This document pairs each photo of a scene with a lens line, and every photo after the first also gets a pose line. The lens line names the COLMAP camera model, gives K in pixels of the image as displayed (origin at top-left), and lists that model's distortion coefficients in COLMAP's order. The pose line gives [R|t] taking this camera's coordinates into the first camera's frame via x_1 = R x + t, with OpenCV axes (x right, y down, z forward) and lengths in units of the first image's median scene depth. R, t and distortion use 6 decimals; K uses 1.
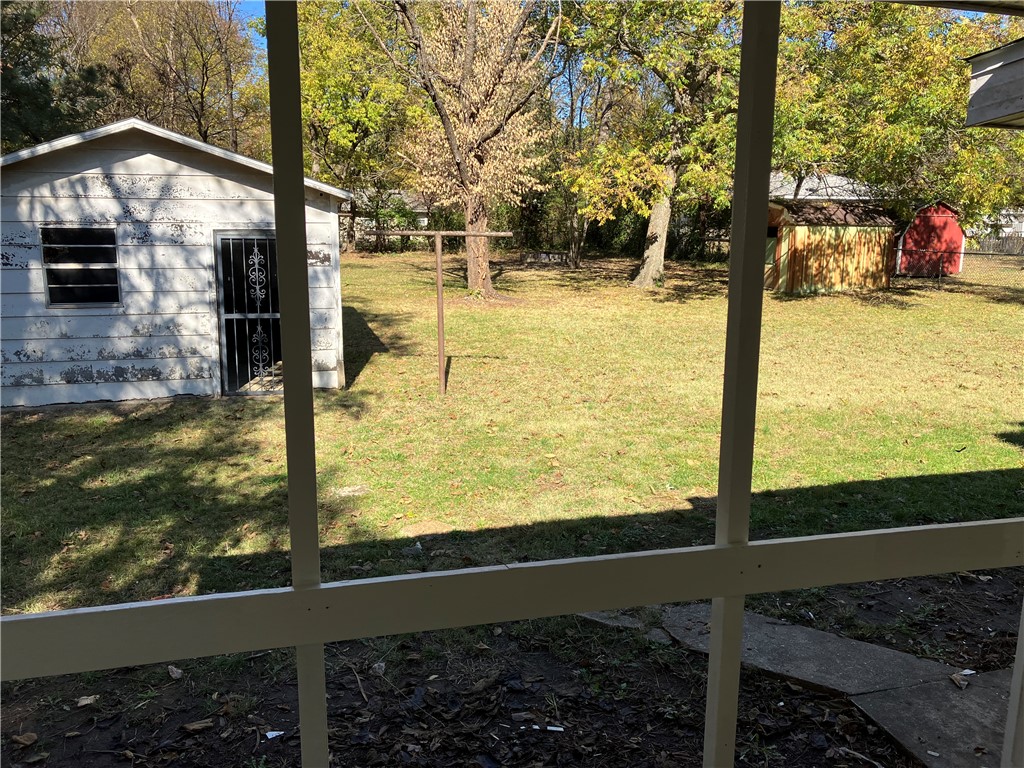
lens RADIAL K [[791.6, 0, 512.0], [0, 791.6, 384.0], [0, 0, 1]] dist [0.089278, -0.139556]
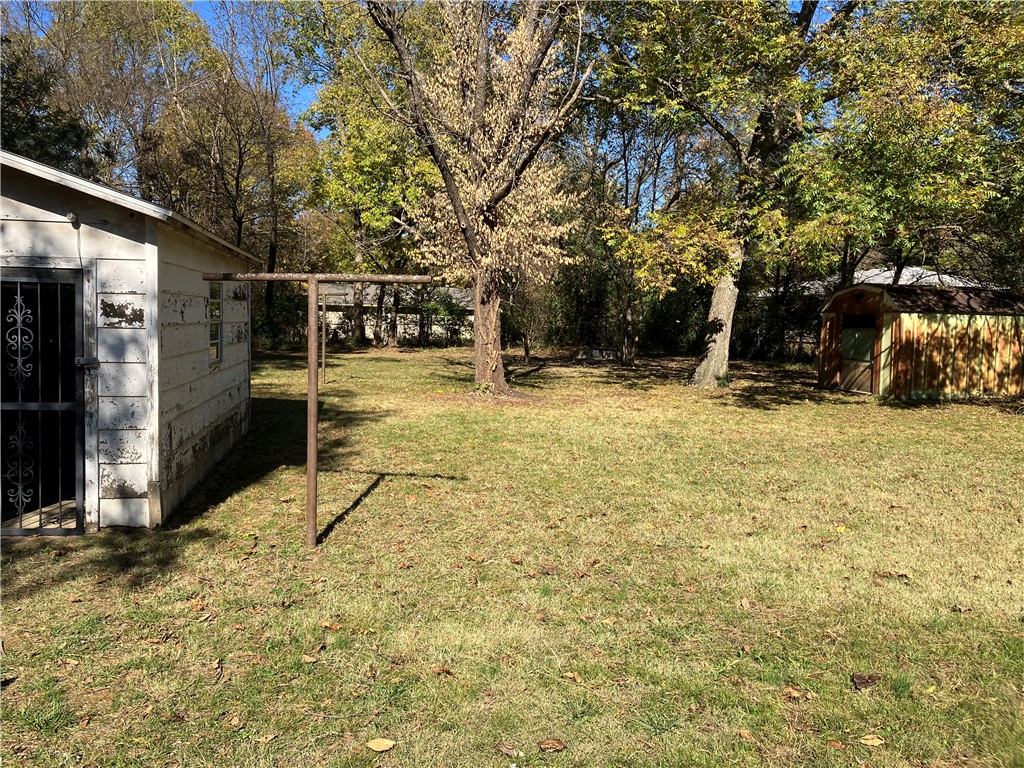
lens RADIAL K [[791.6, 0, 512.0], [0, 791.6, 384.0], [0, 0, 1]] dist [0.089278, -0.139556]
pose [[0.994951, 0.021400, -0.098058, 0.063404], [-0.033866, 0.991288, -0.127287, -0.019734], [0.094479, 0.129965, 0.987007, 0.227975]]
